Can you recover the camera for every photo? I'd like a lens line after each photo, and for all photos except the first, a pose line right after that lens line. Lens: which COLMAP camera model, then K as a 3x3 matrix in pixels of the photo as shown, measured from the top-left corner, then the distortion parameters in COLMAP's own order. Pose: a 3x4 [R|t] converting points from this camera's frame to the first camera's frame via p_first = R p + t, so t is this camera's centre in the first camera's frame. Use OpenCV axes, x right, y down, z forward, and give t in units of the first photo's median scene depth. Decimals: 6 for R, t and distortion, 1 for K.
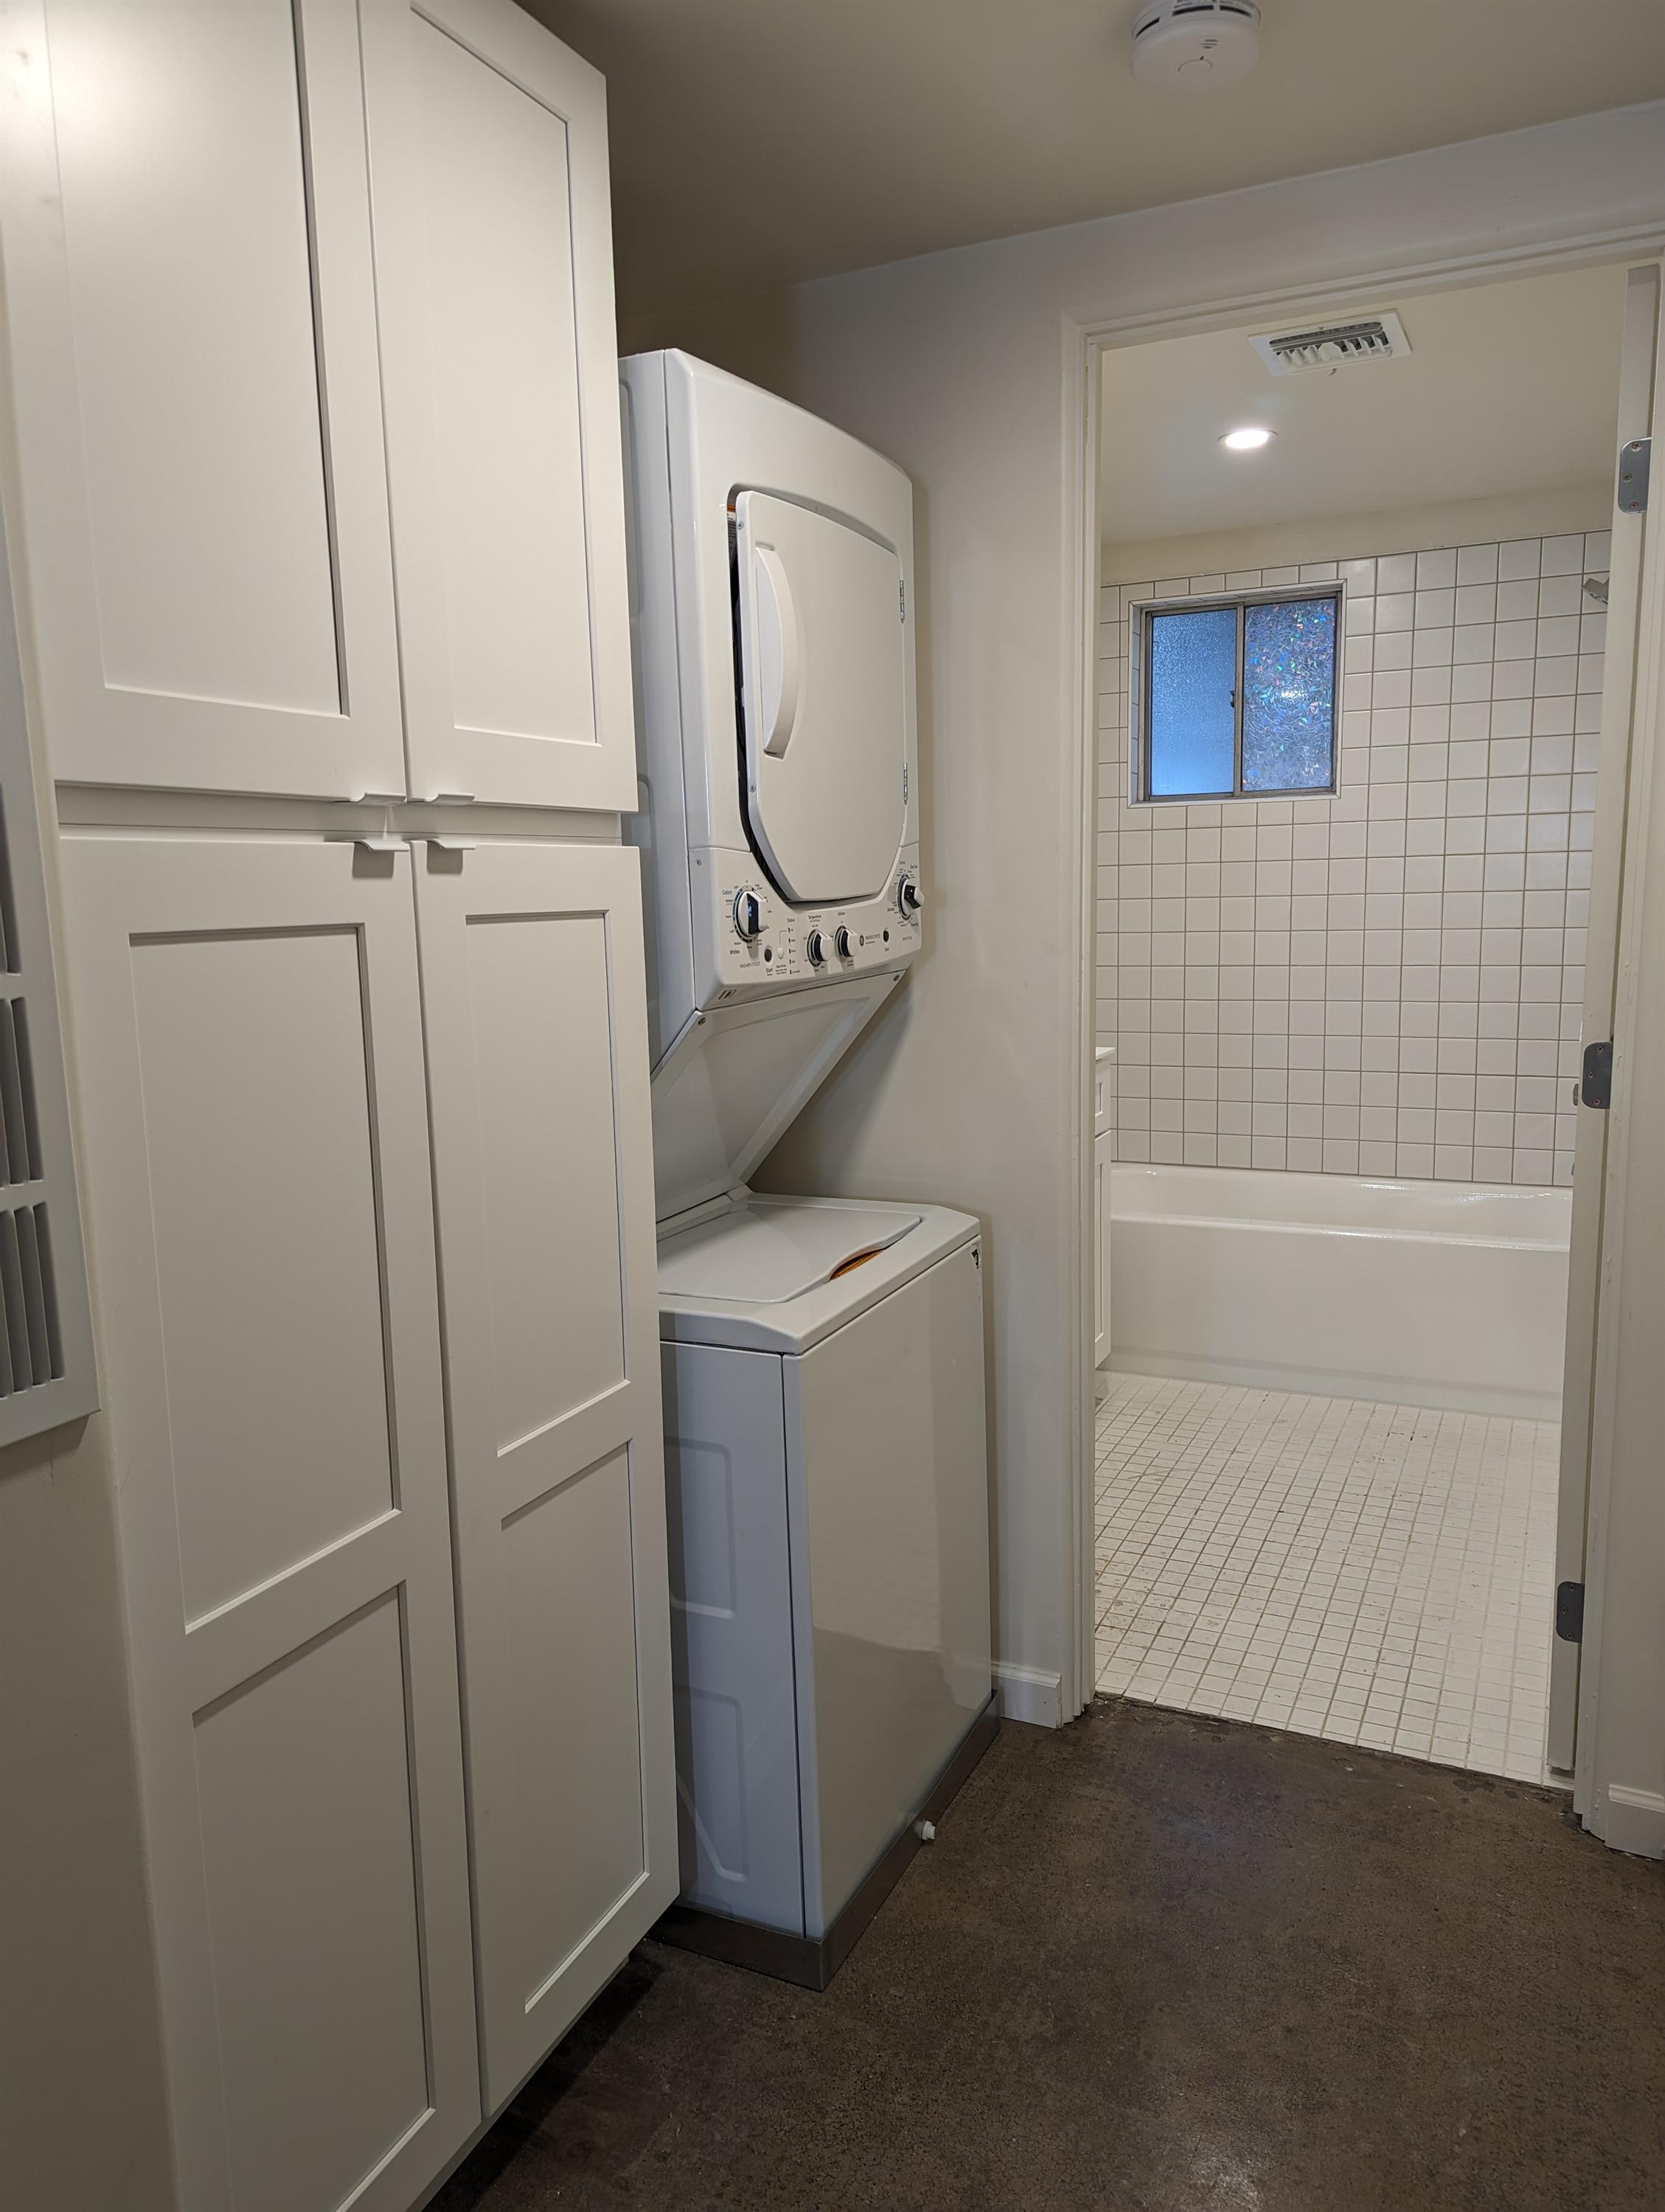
lens RADIAL K [[1559.1, 0, 830.2], [0, 1559.1, 1106.4], [0, 0, 1]] dist [0.041335, -0.017221]
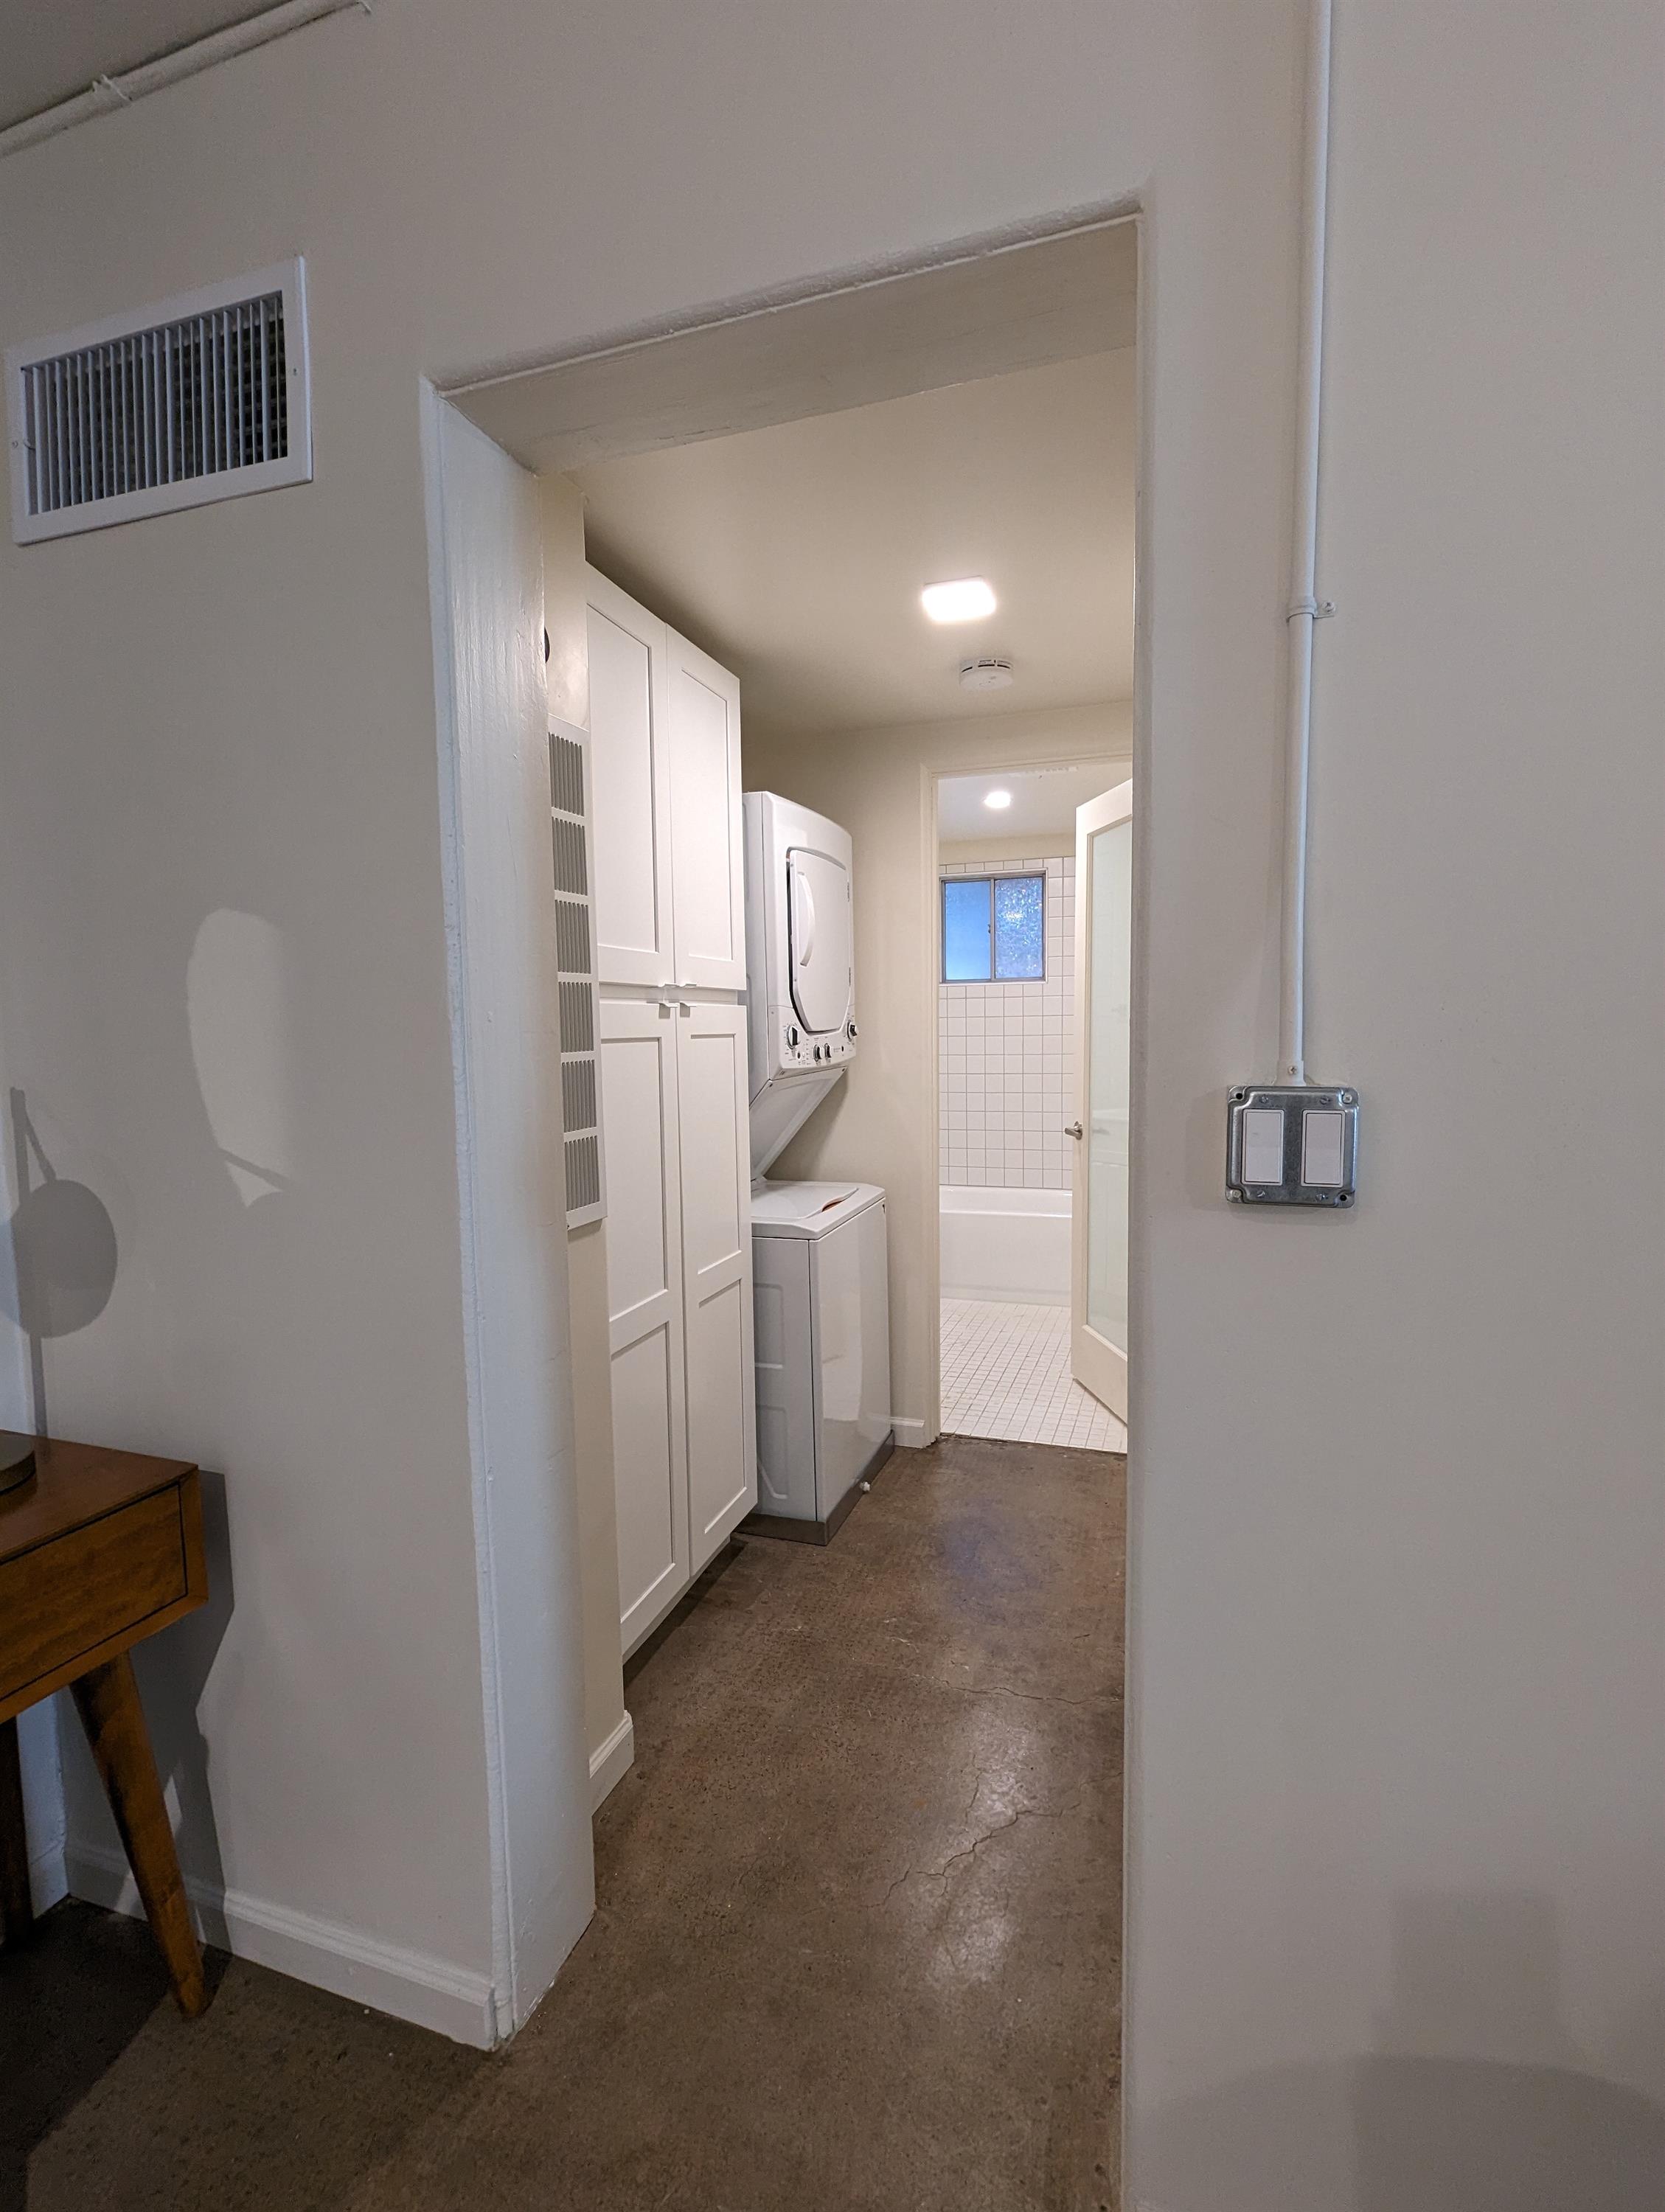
lens RADIAL K [[1028.7, 0, 831.4], [0, 1028.7, 1089.9], [0, 0, 1]] dist [-0.002578, 0.000094]
pose [[0.994084, 0.004015, 0.108542, -0.143516], [0.004910, 0.996634, -0.081828, 0.063924], [-0.108505, 0.081877, 0.990718, -0.394869]]
